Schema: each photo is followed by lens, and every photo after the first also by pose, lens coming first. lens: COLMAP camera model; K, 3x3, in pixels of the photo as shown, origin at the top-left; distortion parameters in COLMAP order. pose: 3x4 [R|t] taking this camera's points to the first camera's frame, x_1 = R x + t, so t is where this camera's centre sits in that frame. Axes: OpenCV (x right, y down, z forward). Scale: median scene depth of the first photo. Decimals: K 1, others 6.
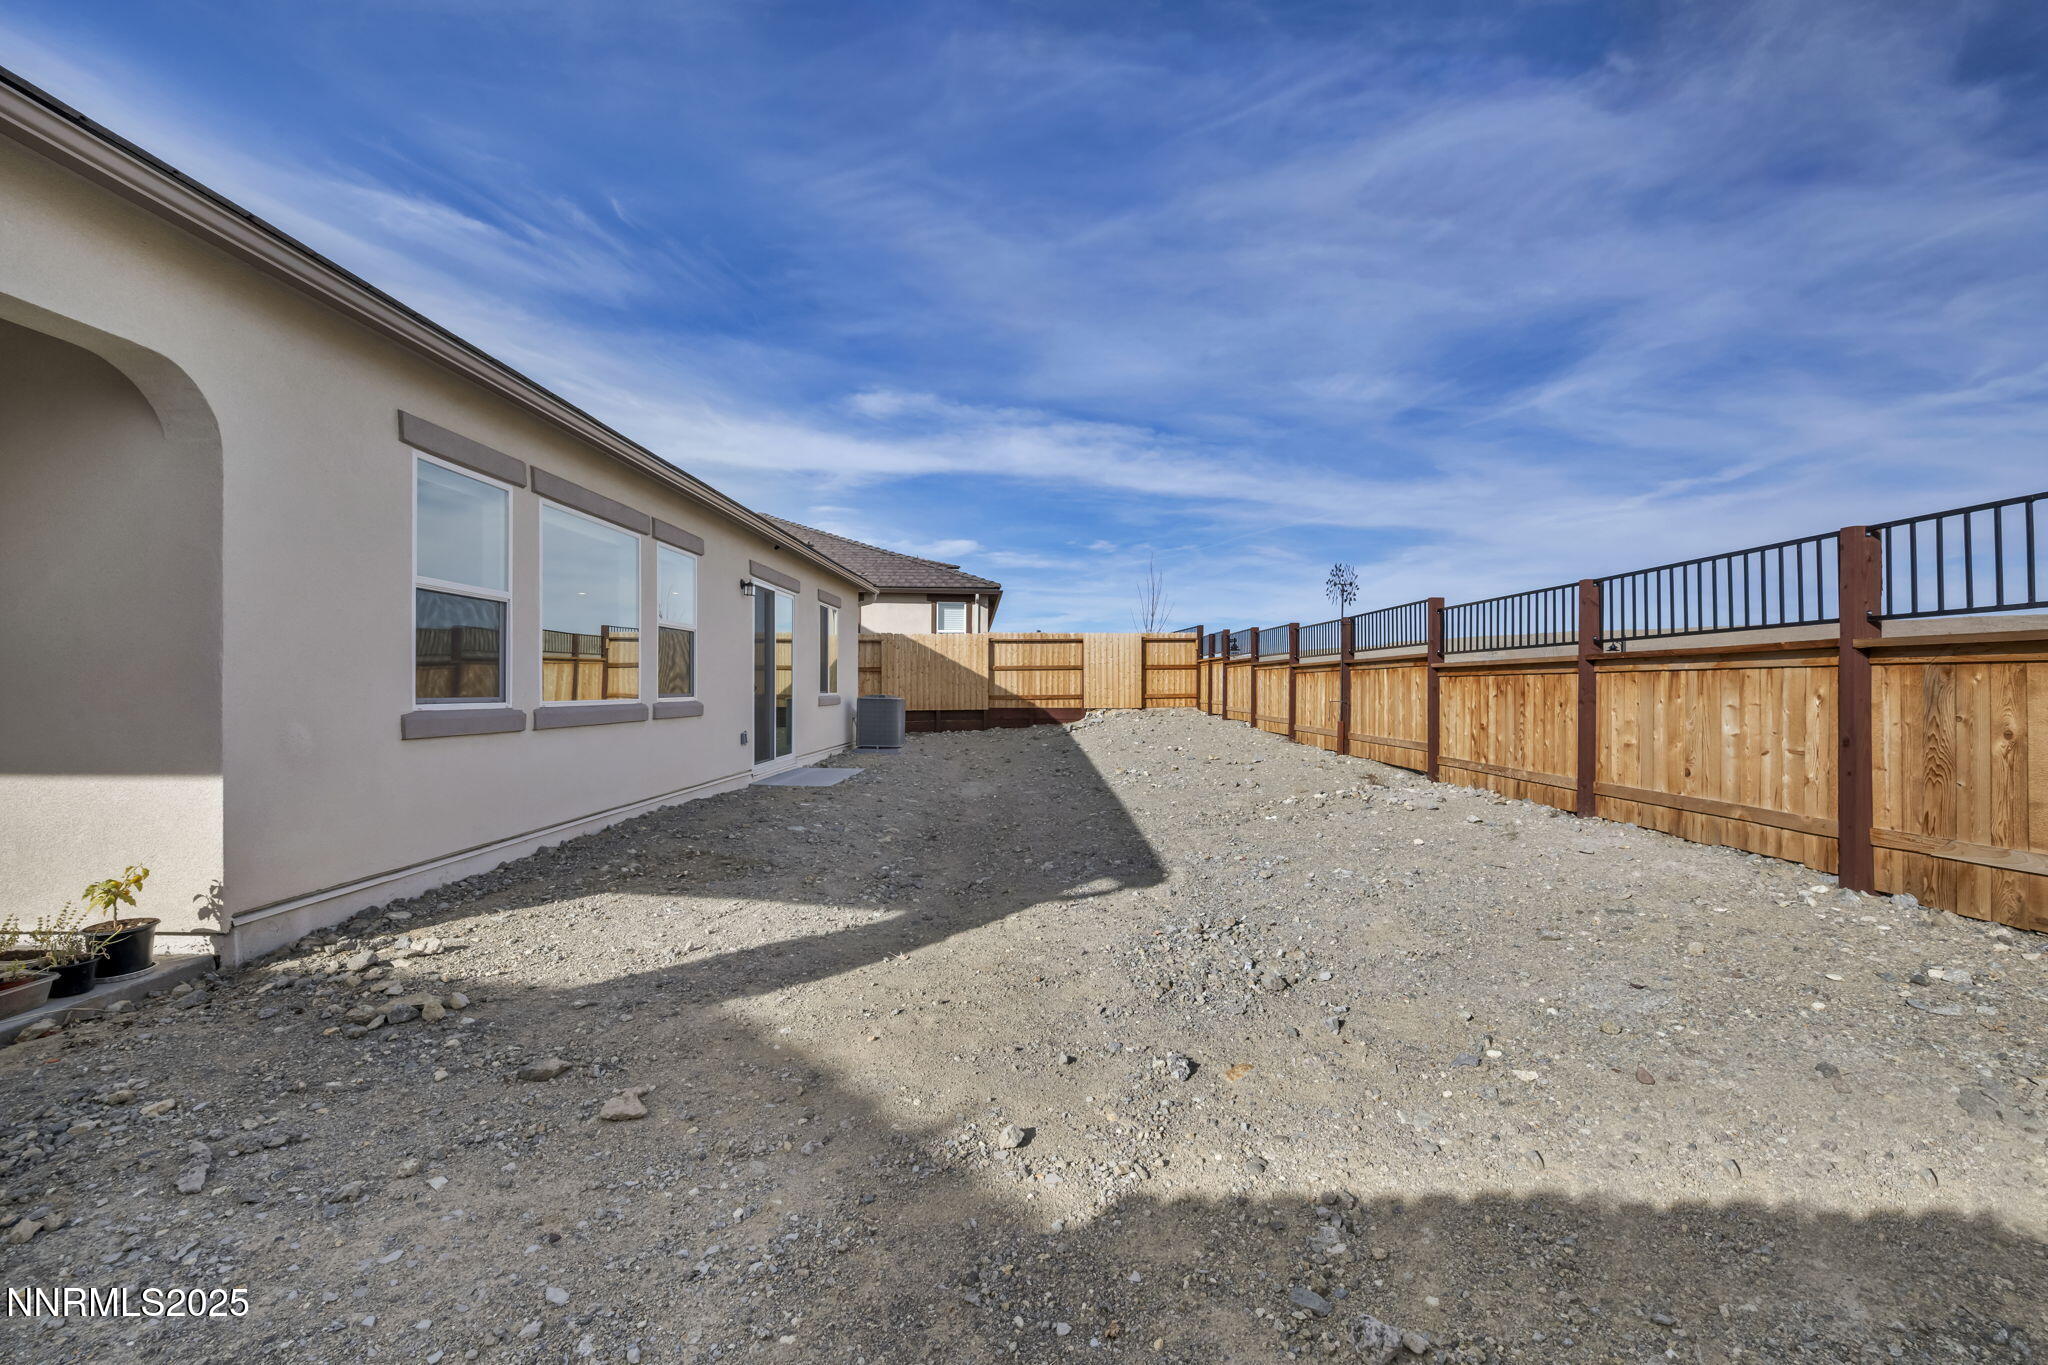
lens RADIAL K [[843.9, 0, 1024.0], [0, 843.9, 682.5], [0, 0, 1]] dist [0.000133, -0.000249]
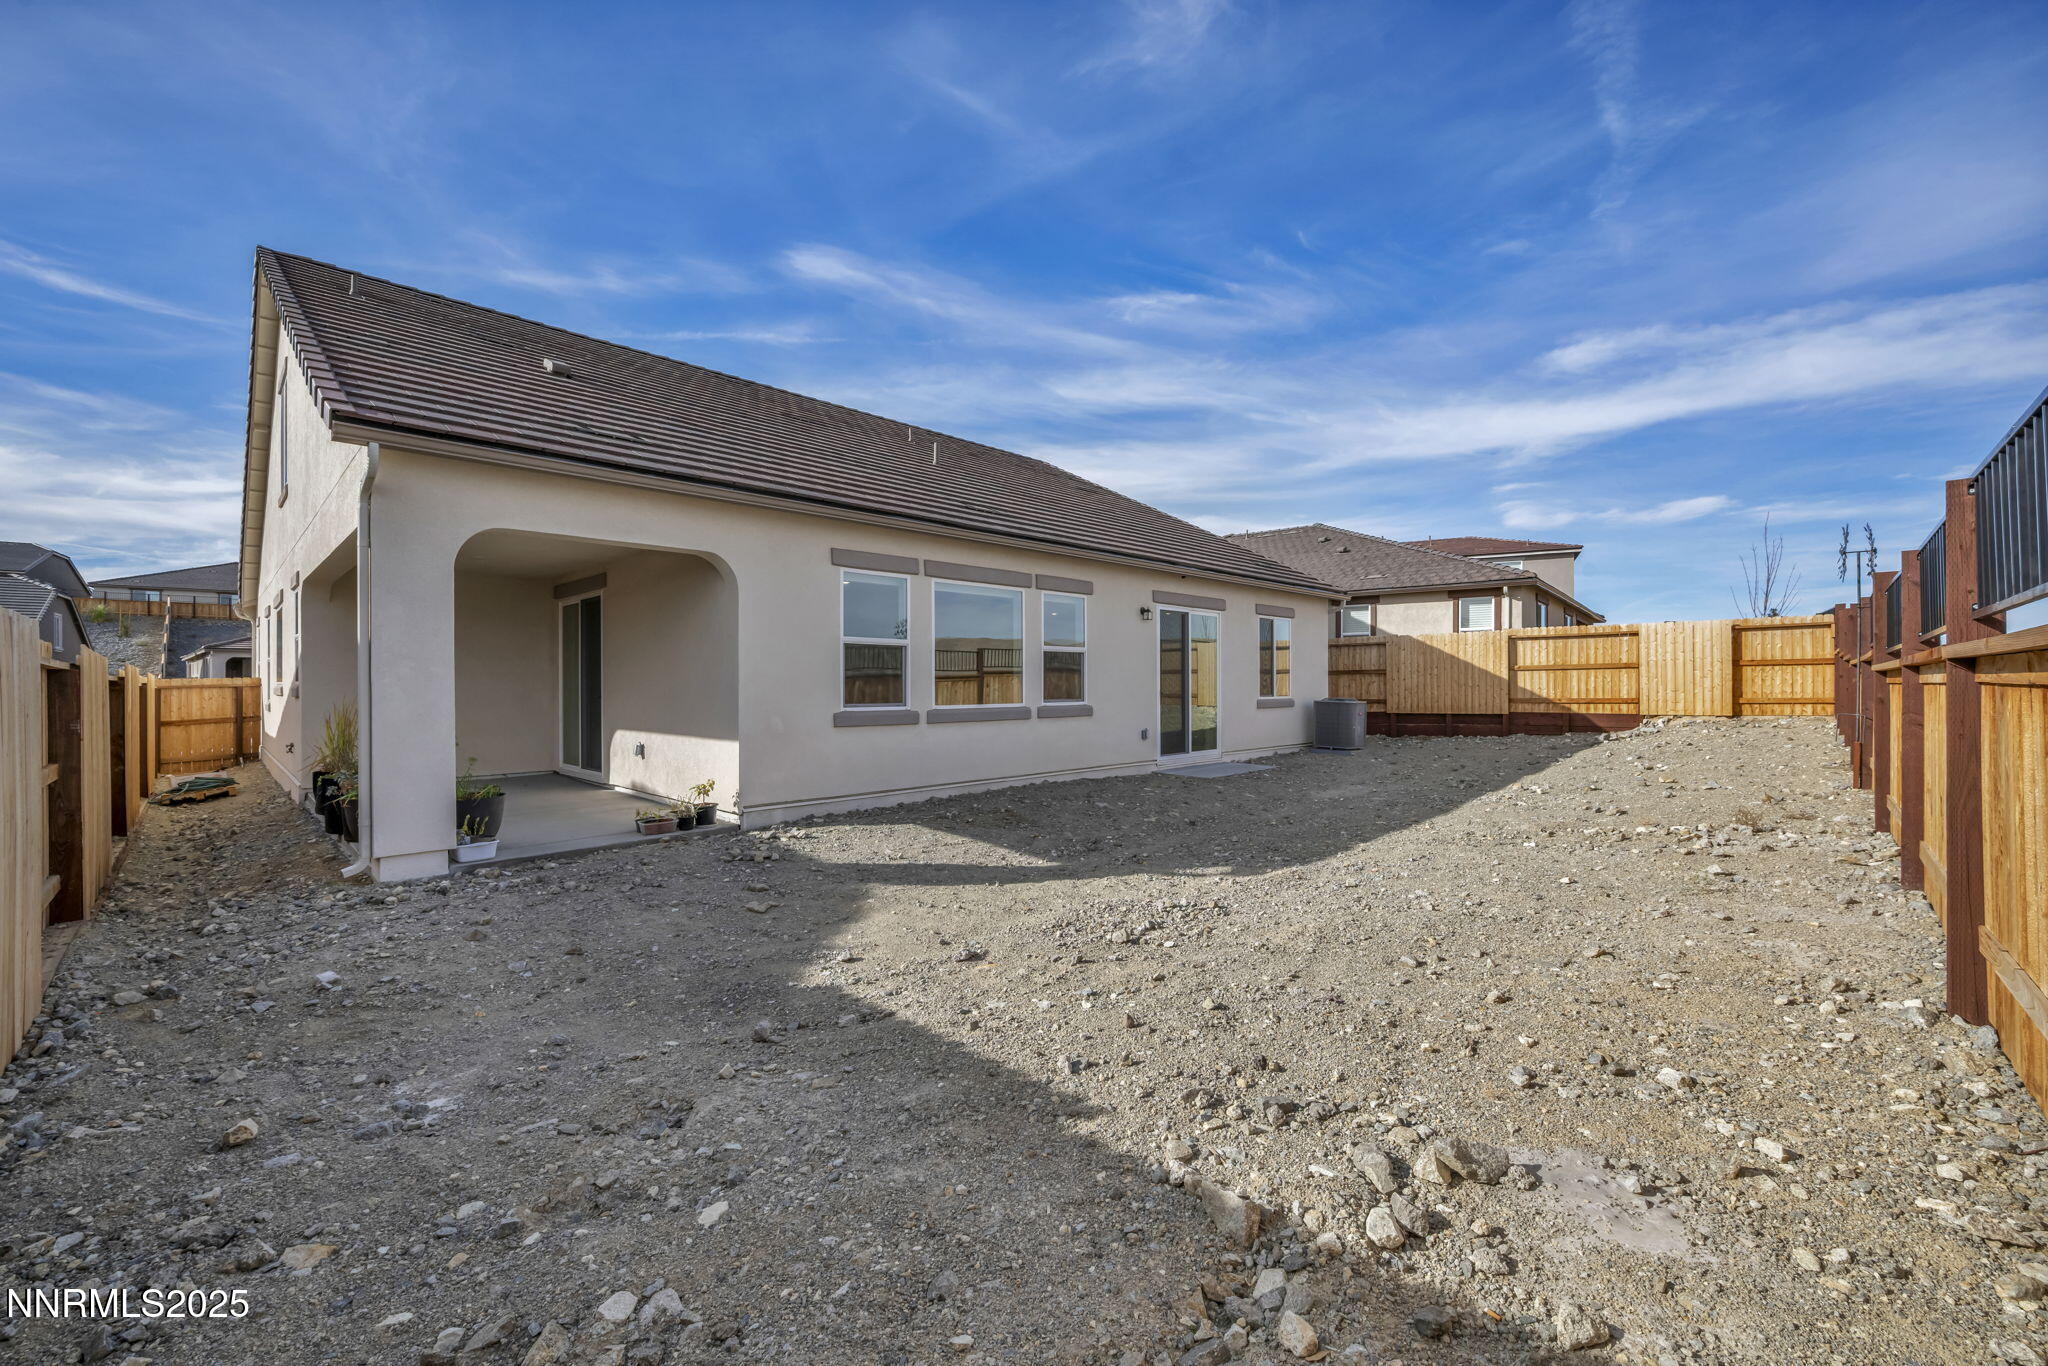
lens RADIAL K [[820.9, 0, 1024.0], [0, 820.9, 683.0], [0, 0, 1]] dist [-0.000120, -0.000095]
pose [[0.720768, -0.005716, -0.693152, 0.400247], [0.008479, 0.999964, 0.000571, -0.012704], [0.693124, -0.006289, 0.720791, -0.000700]]
